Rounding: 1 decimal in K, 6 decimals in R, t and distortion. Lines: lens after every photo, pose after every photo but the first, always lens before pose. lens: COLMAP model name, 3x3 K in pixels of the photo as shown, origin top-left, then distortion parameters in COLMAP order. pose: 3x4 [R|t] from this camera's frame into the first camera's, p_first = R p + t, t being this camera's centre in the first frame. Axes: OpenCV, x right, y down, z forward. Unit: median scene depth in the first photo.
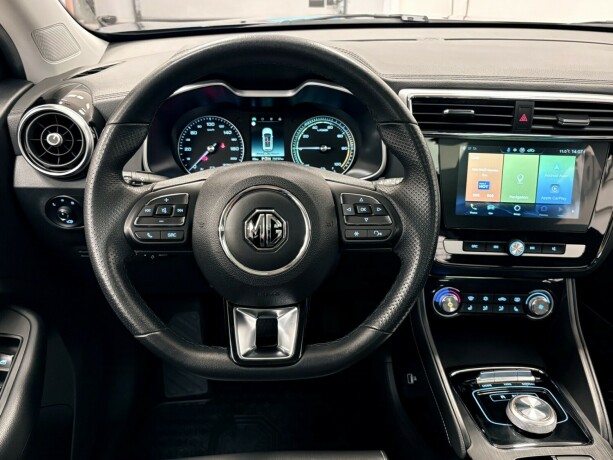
lens RADIAL K [[485.8, 0, 310.6], [0, 485.8, 242.1], [0, 0, 1]] dist [0.033165, -0.043616]
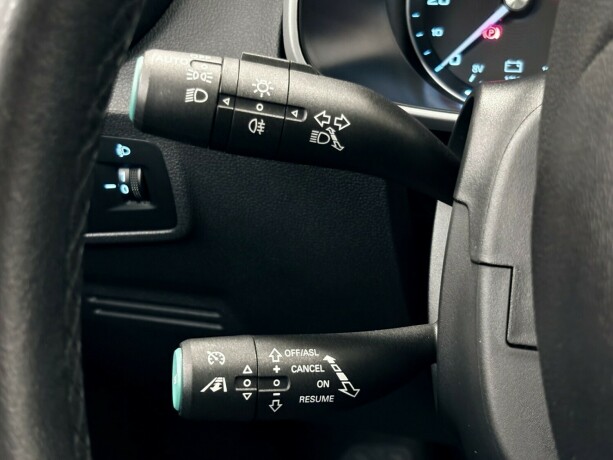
lens RADIAL K [[970.4, 0, 307.8], [0, 970.4, 227.0], [0, 0, 1]] dist [0.001753, 0.000000]
pose [[0.941480, 0.093683, -0.323788, -0.137397], [-0.095343, 0.995386, 0.010770, -0.057691], [0.323303, 0.020731, 0.946068, 0.469252]]
